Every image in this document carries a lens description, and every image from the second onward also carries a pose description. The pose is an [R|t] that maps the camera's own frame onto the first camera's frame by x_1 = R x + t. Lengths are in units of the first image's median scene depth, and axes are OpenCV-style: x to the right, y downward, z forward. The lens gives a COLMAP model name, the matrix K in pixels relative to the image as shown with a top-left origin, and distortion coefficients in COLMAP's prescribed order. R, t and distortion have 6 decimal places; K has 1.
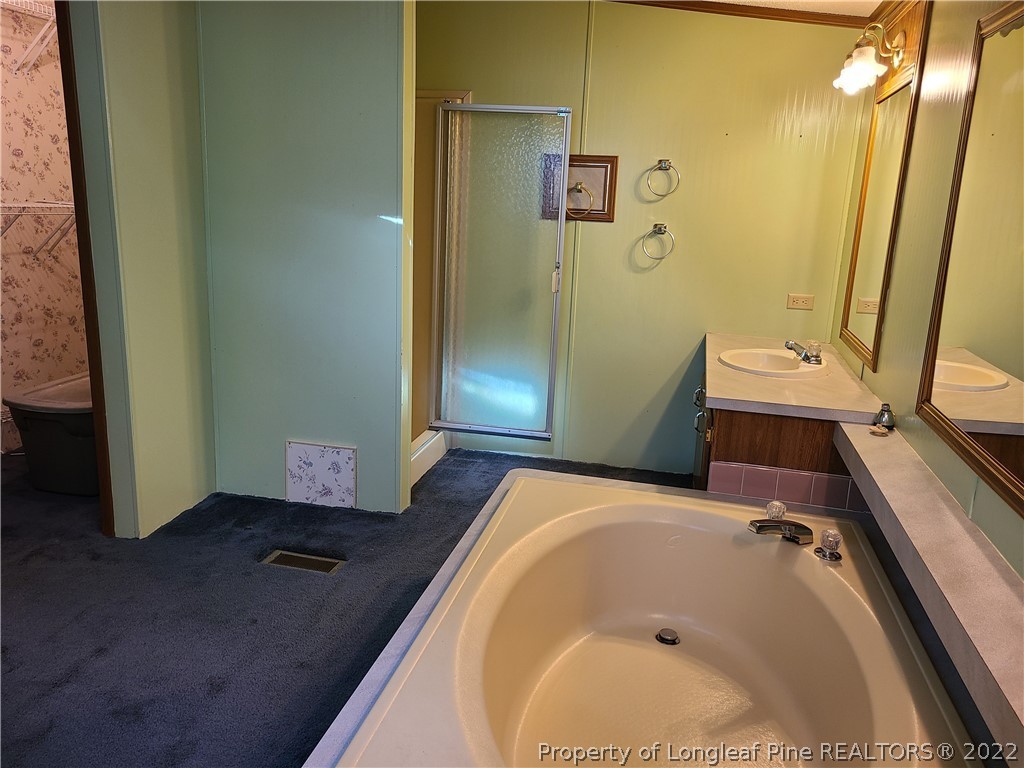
lens RADIAL K [[775.8, 0, 508.6], [0, 775.8, 378.5], [0, 0, 1]] dist [0.055678, -0.012339]
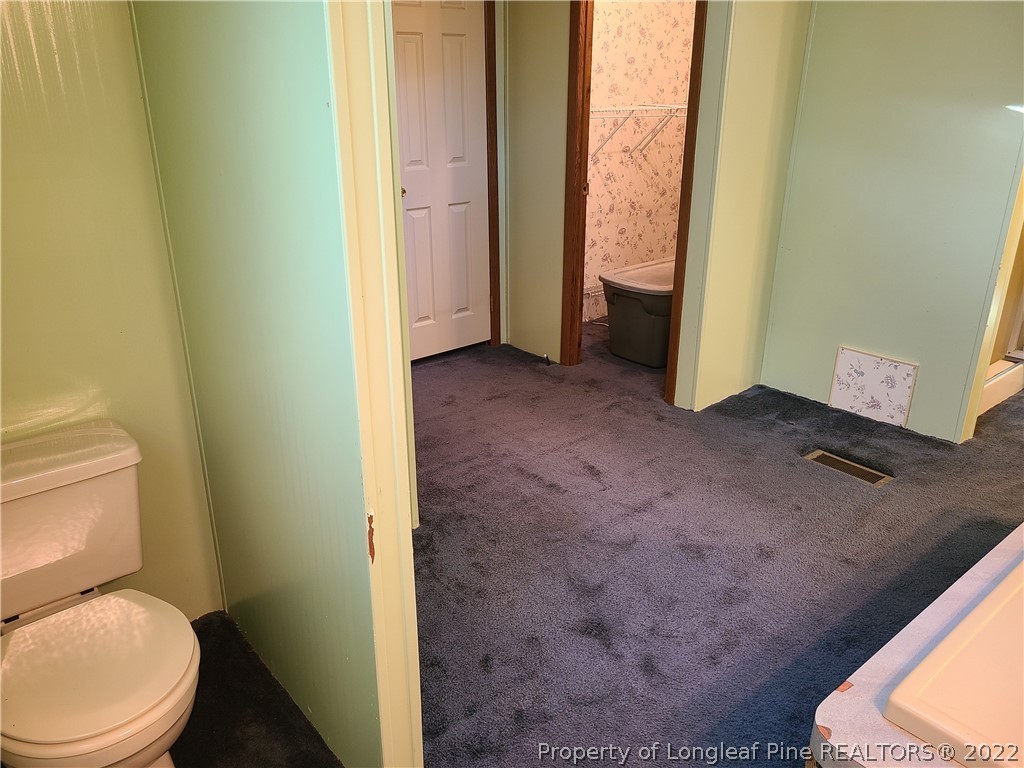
lens RADIAL K [[775.8, 0, 505.9], [0, 775.8, 380.1], [0, 0, 1]] dist [0.055678, -0.012339]
pose [[0.806665, 0.178580, -0.563384, -0.059527], [-0.109849, 0.981950, 0.153973, 0.015613], [0.580711, -0.062317, 0.811721, -0.057996]]
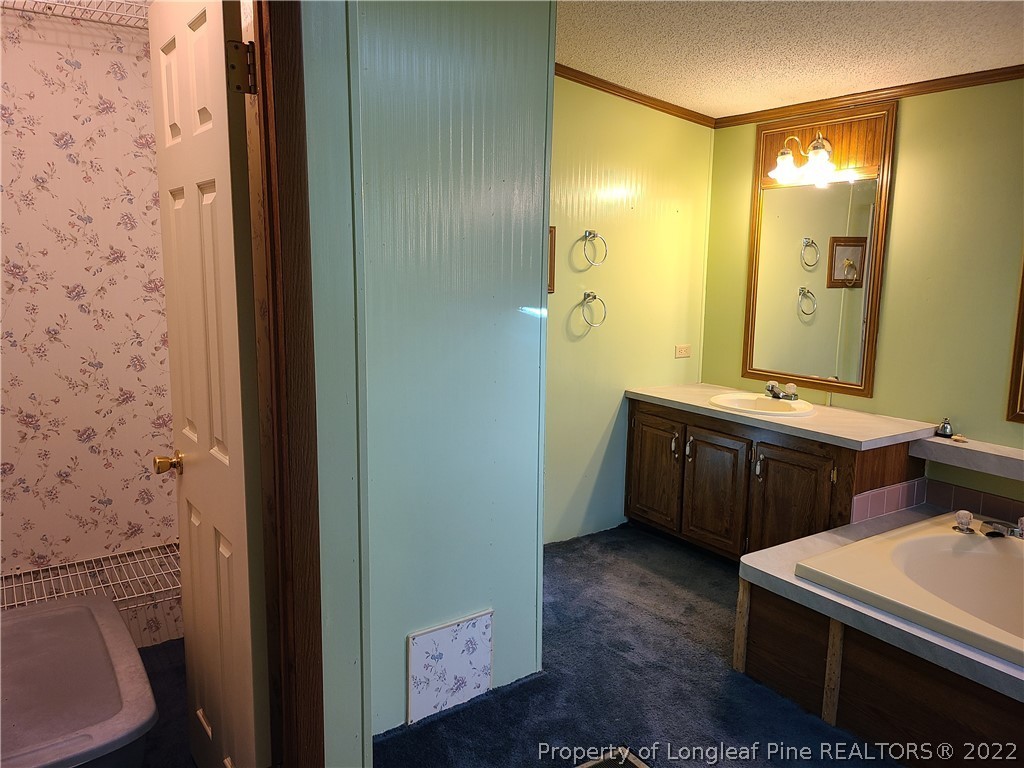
lens RADIAL K [[775.8, 0, 514.7], [0, 775.8, 380.8], [0, 0, 1]] dist [0.055678, -0.012339]
pose [[0.665541, -0.148805, 0.731377, -0.700836], [0.185667, 0.982128, 0.030868, -0.148754], [-0.722899, 0.115249, 0.681275, 0.435593]]
